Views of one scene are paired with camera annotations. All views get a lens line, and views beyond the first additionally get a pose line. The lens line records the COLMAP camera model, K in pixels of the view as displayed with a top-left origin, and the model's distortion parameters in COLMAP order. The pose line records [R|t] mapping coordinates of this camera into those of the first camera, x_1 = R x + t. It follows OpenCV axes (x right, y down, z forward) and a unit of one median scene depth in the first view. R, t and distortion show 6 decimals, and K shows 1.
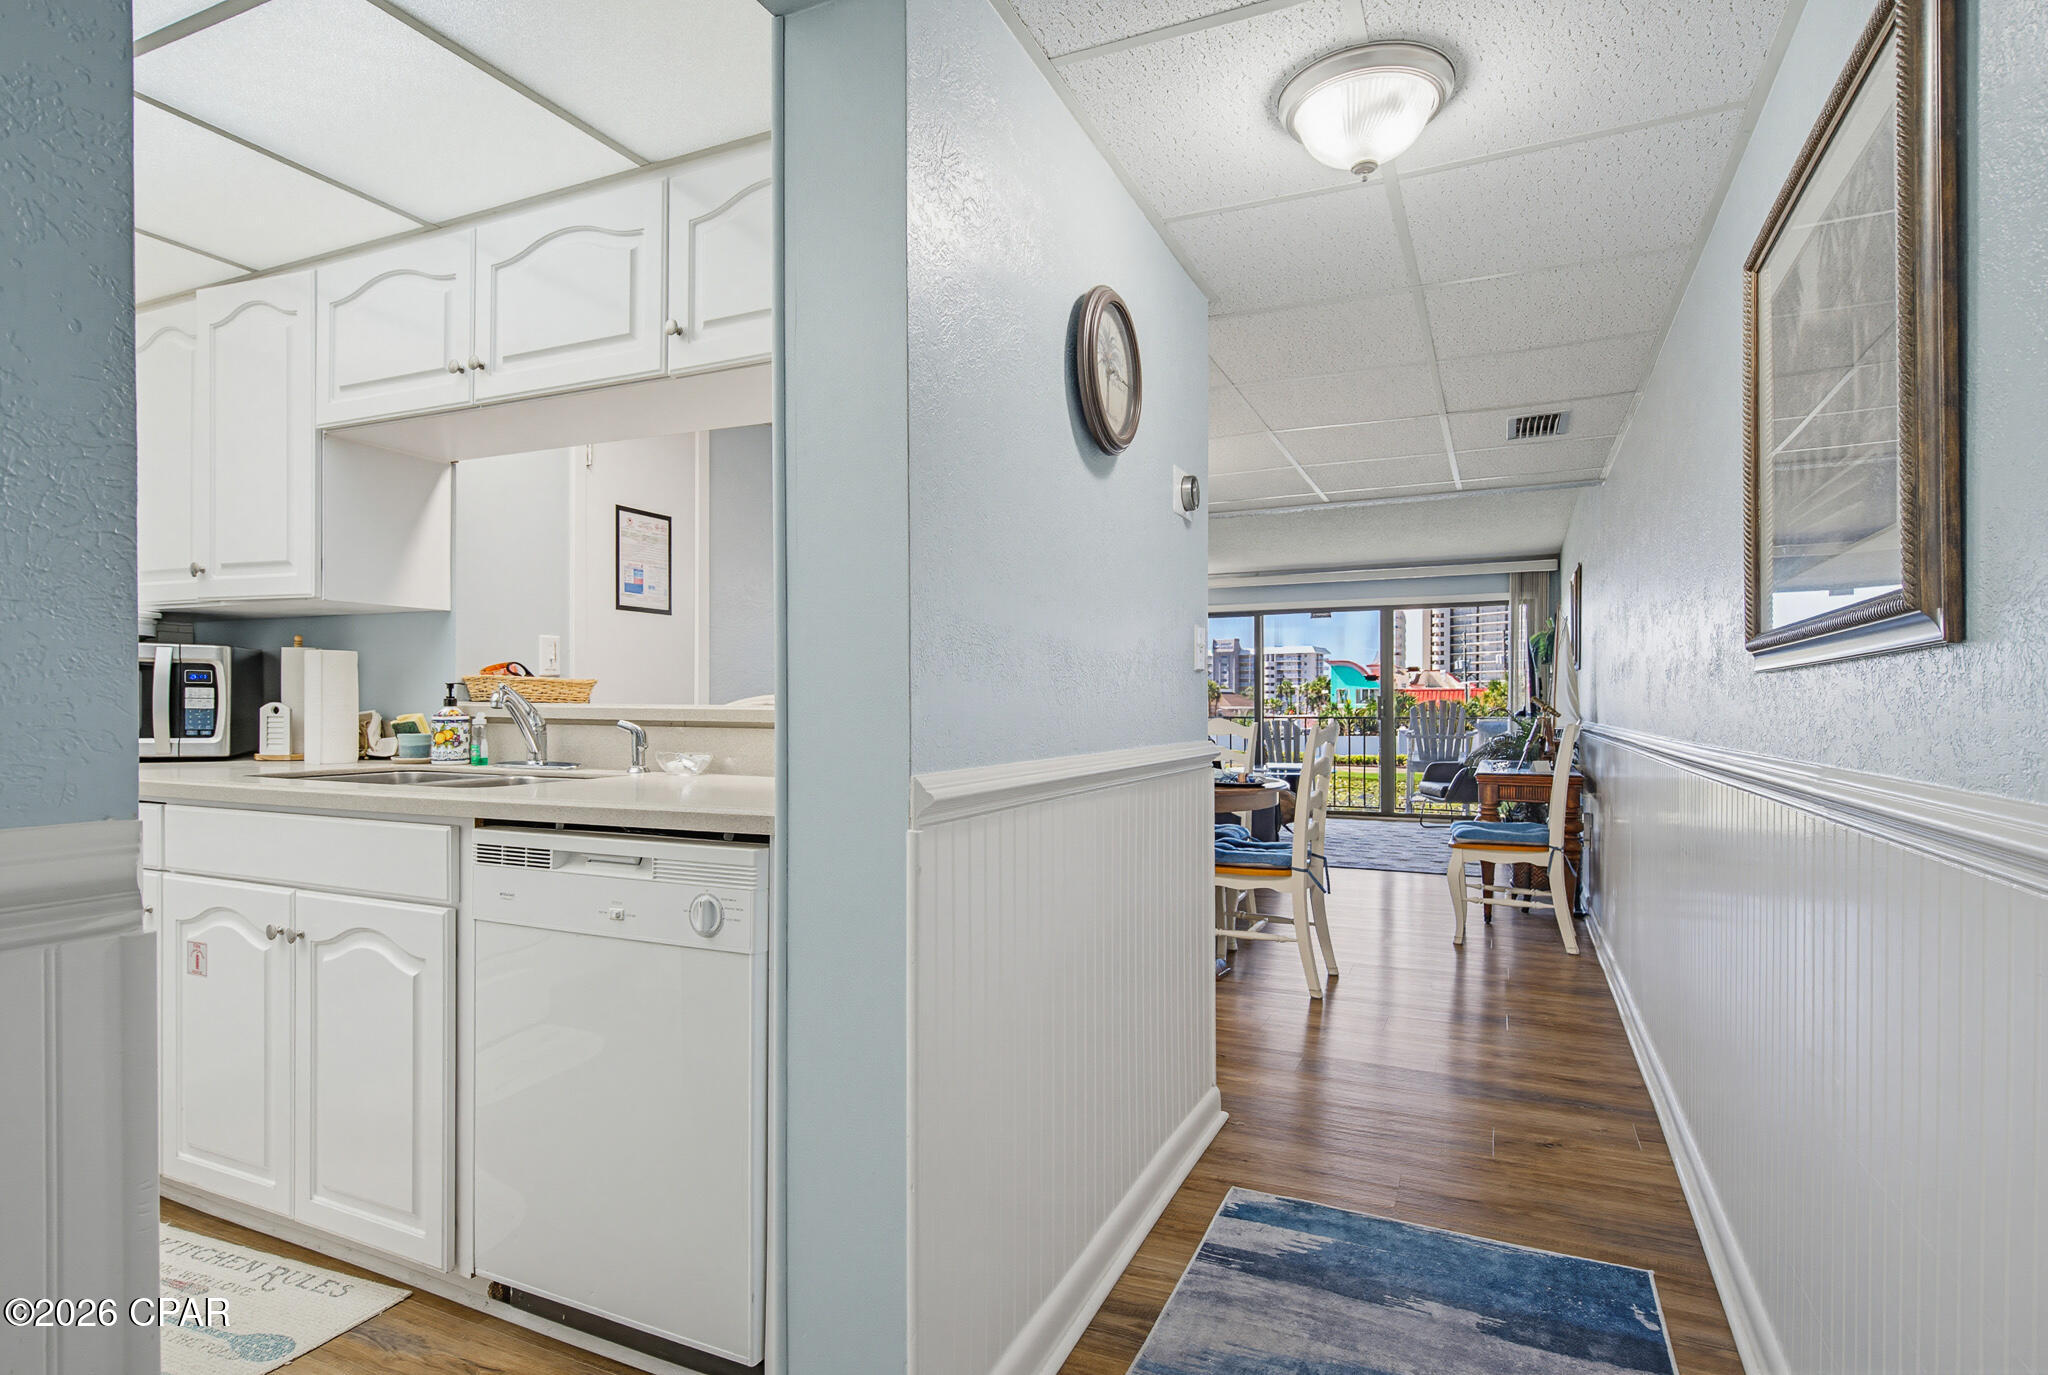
lens RADIAL K [[1060.9, 0, 996.9], [0, 1060.9, 706.2], [0, 0, 1]] dist [0.002949, 0.000091]
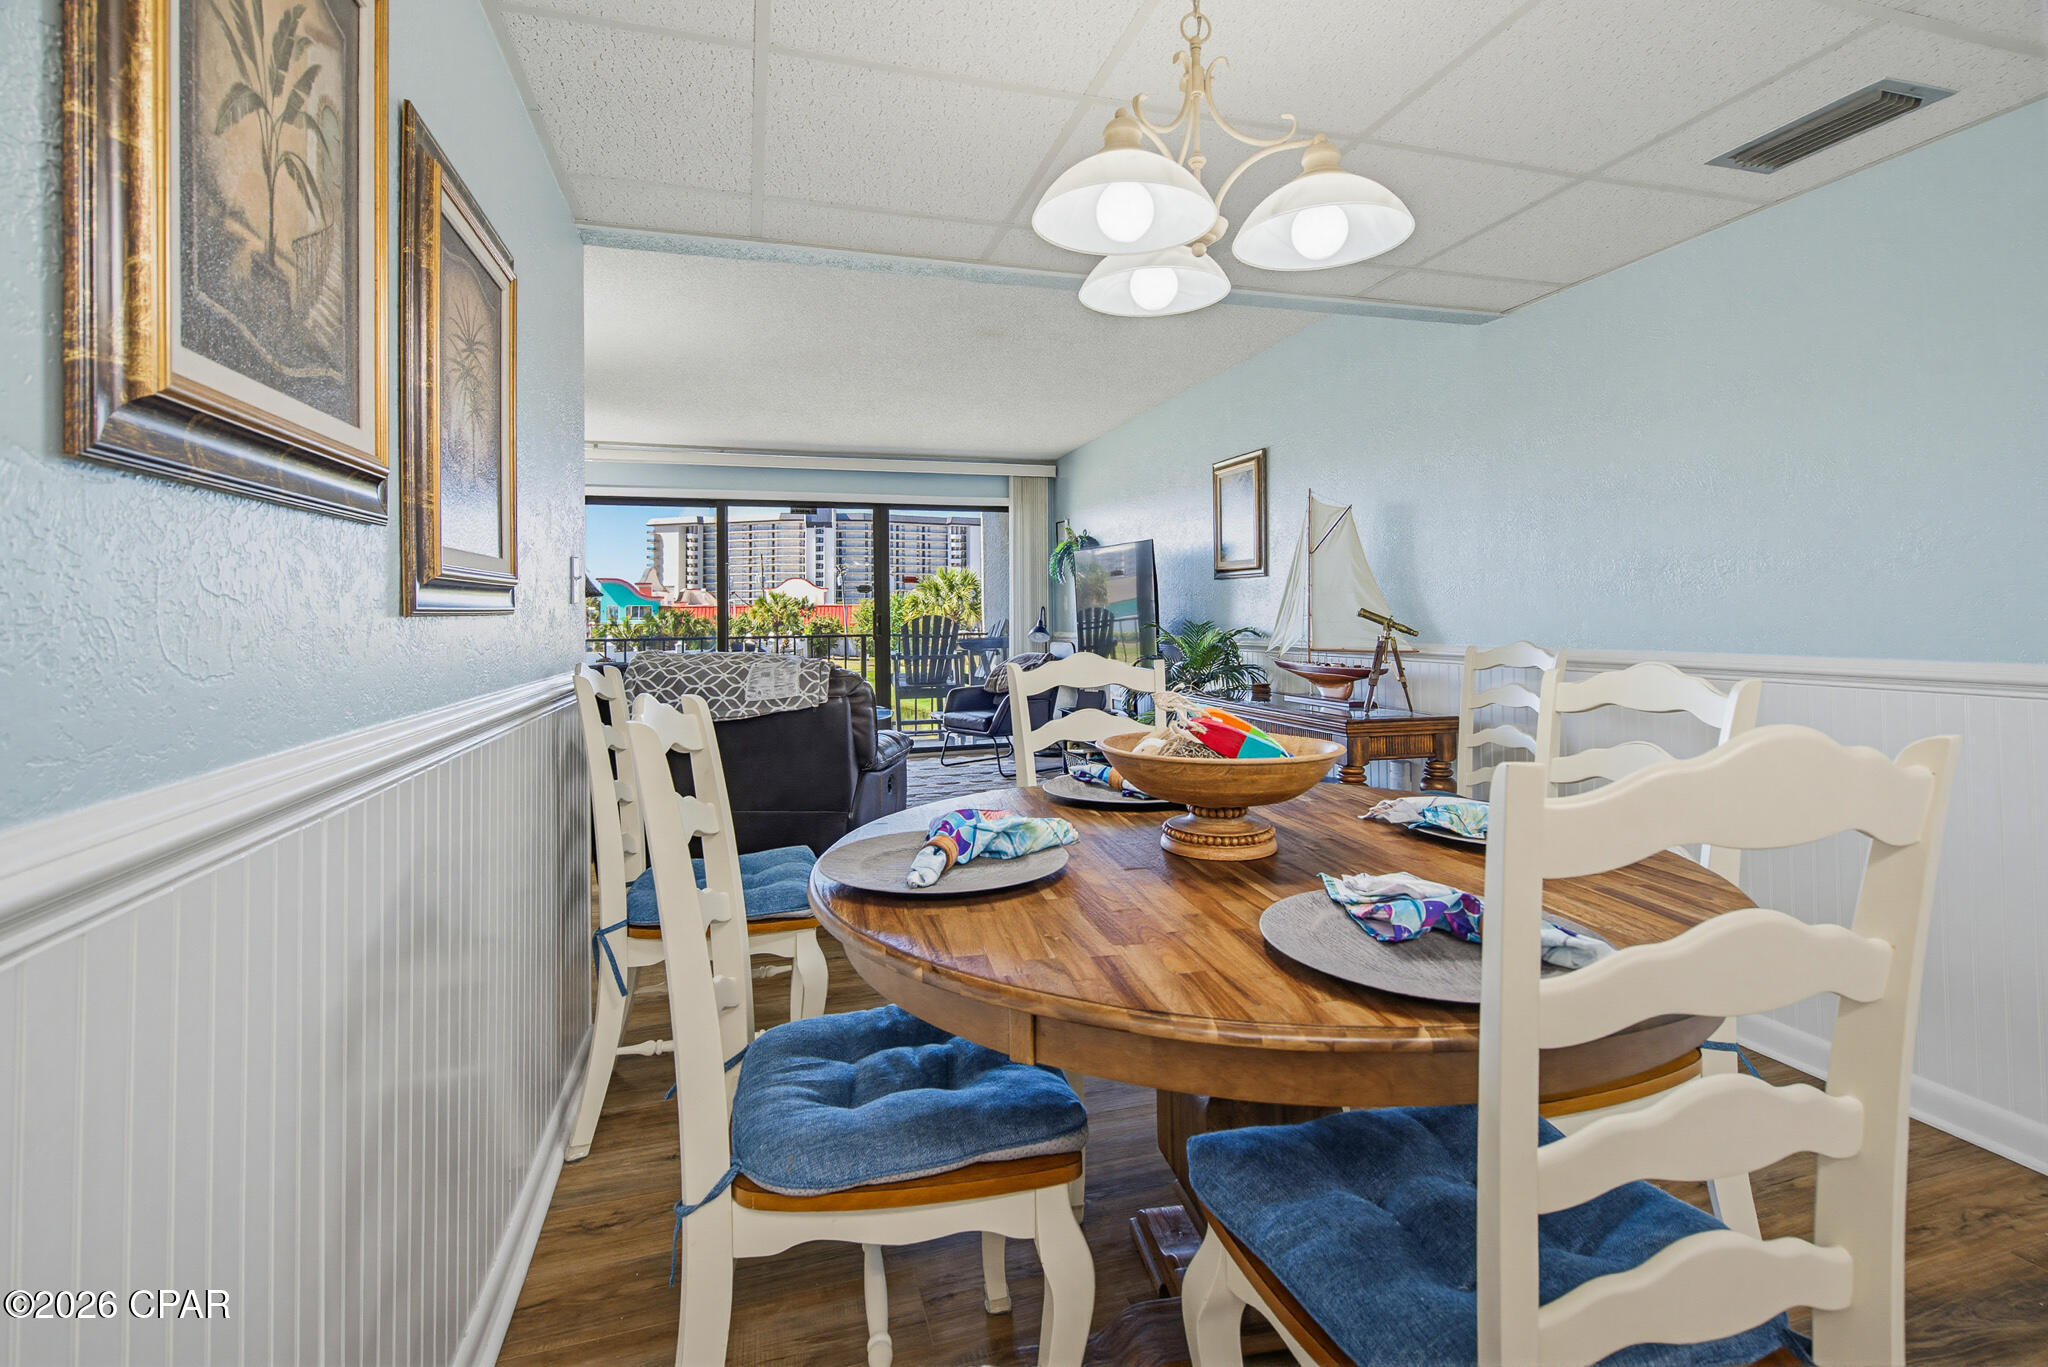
lens RADIAL K [[955.9, 0, 1023.1], [0, 955.9, 598.0], [0, 0, 1]] dist [-0.000713, -0.000089]
pose [[0.737998, 0.002820, 0.674797, -0.059516], [0.013901, 0.999716, -0.019381, -0.003788], [-0.674659, 0.023684, 0.737749, 0.360174]]
